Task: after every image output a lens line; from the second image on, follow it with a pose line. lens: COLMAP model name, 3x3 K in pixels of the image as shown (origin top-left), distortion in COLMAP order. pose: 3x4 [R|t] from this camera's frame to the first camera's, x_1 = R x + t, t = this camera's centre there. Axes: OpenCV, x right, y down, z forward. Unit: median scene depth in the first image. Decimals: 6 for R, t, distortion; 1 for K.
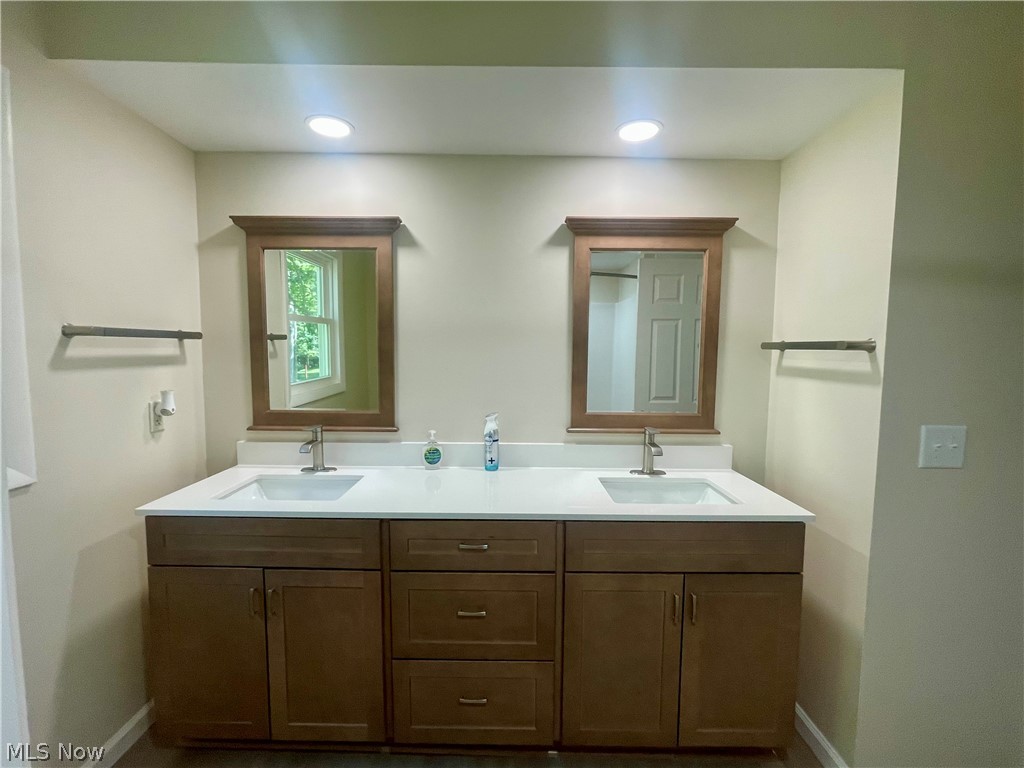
lens RADIAL K [[416.6, 0, 512.0], [0, 416.6, 384.0], [0, 0, 1]] dist [0.001643, 0.000387]
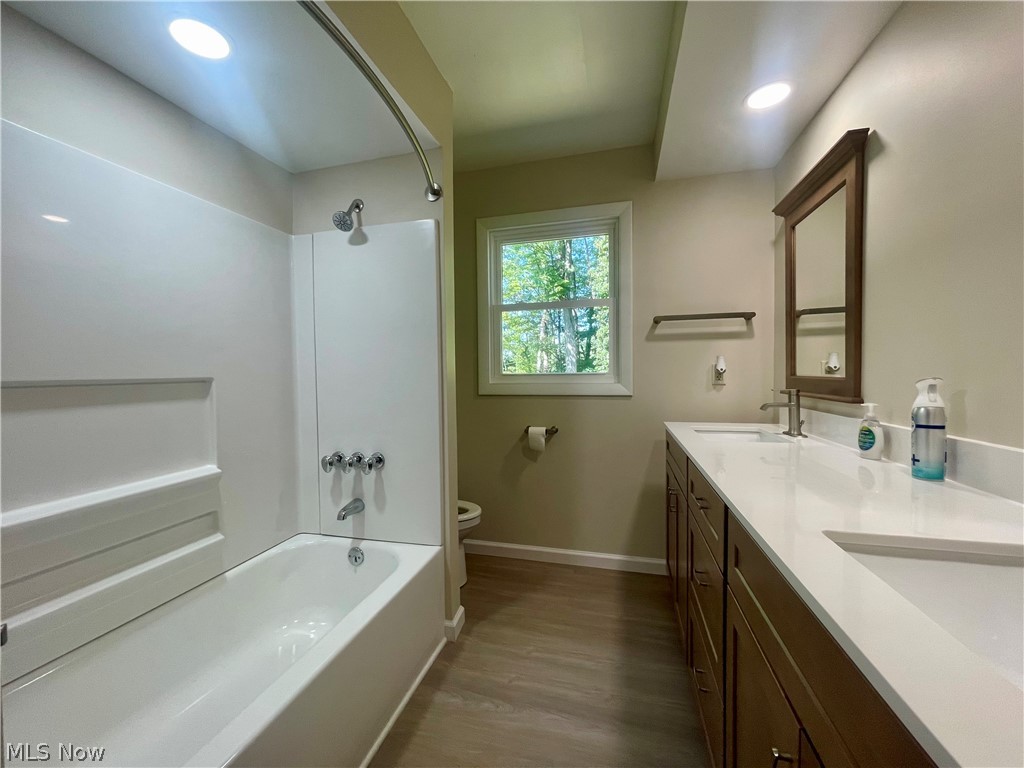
lens RADIAL K [[416.6, 0, 512.0], [0, 416.6, 384.0], [0, 0, 1]] dist [0.001643, 0.000387]
pose [[-0.216754, 0.022835, -0.975959, 0.714355], [-0.060038, 0.997522, 0.036673, 0.102156], [0.974378, 0.066543, -0.214846, 0.619618]]
